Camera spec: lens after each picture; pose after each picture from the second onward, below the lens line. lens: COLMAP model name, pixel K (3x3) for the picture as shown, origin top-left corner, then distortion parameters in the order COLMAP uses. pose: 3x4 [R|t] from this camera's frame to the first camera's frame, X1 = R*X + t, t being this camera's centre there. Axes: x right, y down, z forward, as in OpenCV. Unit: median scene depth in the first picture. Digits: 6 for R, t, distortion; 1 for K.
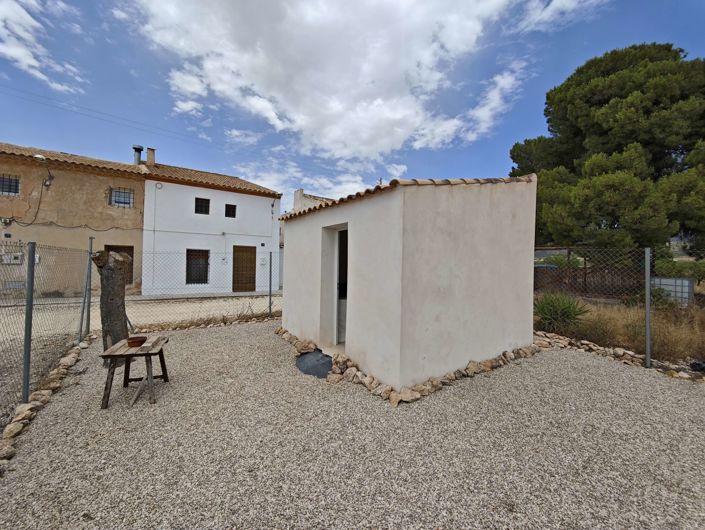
lens RADIAL K [[308.4, 0, 353.1], [0, 308.4, 260.0], [0, 0, 1]] dist [0.009203, 0.000197]
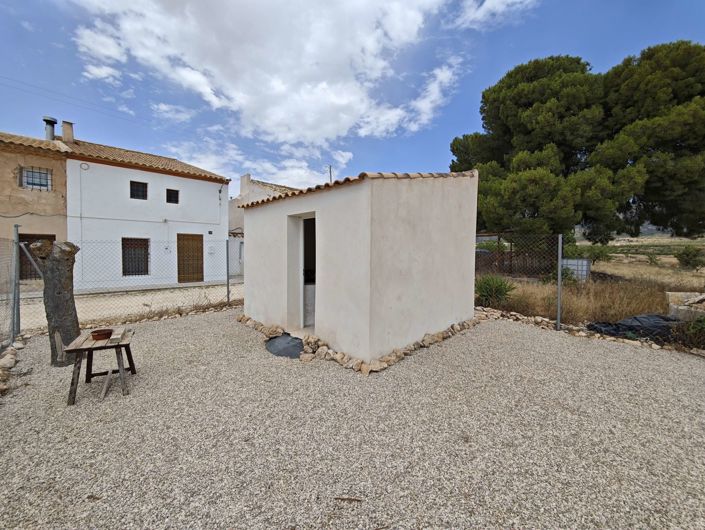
lens RADIAL K [[306.6, 0, 355.6], [0, 306.6, 262.6], [0, 0, 1]] dist [0.009049, 0.000596]
pose [[0.983919, -0.021899, 0.177267, -0.026273], [0.012966, 0.998594, 0.051397, 0.000278], [-0.178143, -0.048272, 0.982820, -0.021986]]
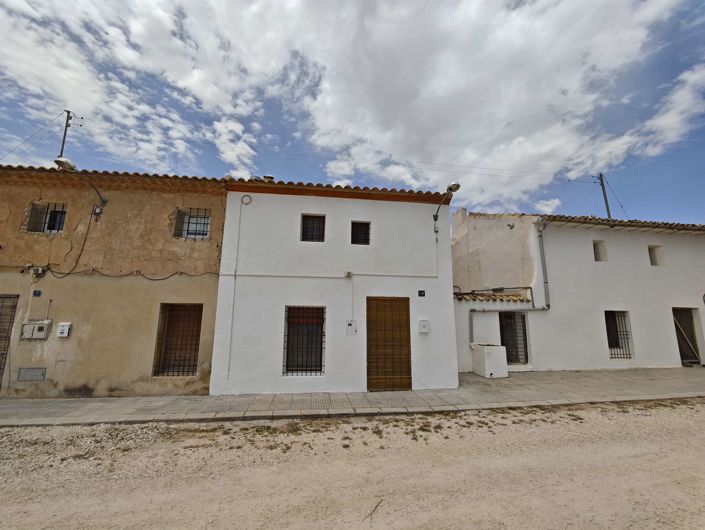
lens RADIAL K [[279.9, 0, 349.2], [0, 279.9, 267.2], [0, 0, 1]] dist [-0.000900, 0.000284]
pose [[0.885462, -0.081605, -0.457491, -0.227940], [0.013718, 0.988622, -0.149794, -0.030516], [0.464509, 0.126361, 0.876507, 0.664962]]
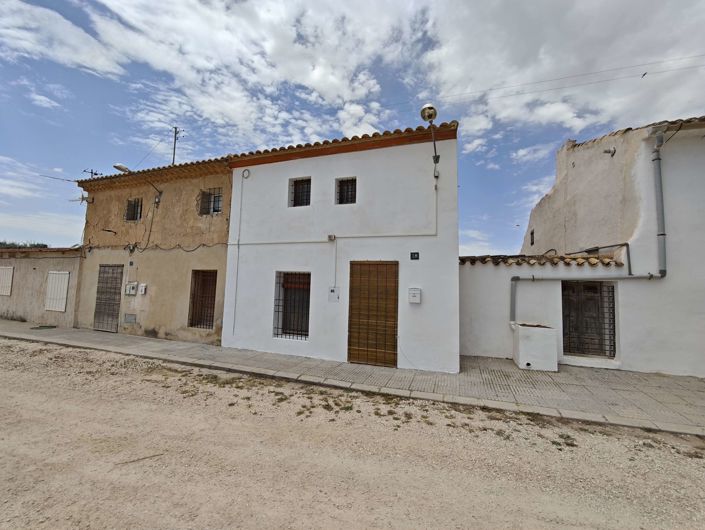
lens RADIAL K [[281.8, 0, 356.0], [0, 281.8, 263.5], [0, 0, 1]] dist [-0.001330, 0.000272]
pose [[0.590614, -0.058888, -0.804803, -0.041332], [0.000914, 0.997382, -0.072308, -0.014756], [0.806954, 0.041971, 0.589121, 0.883921]]
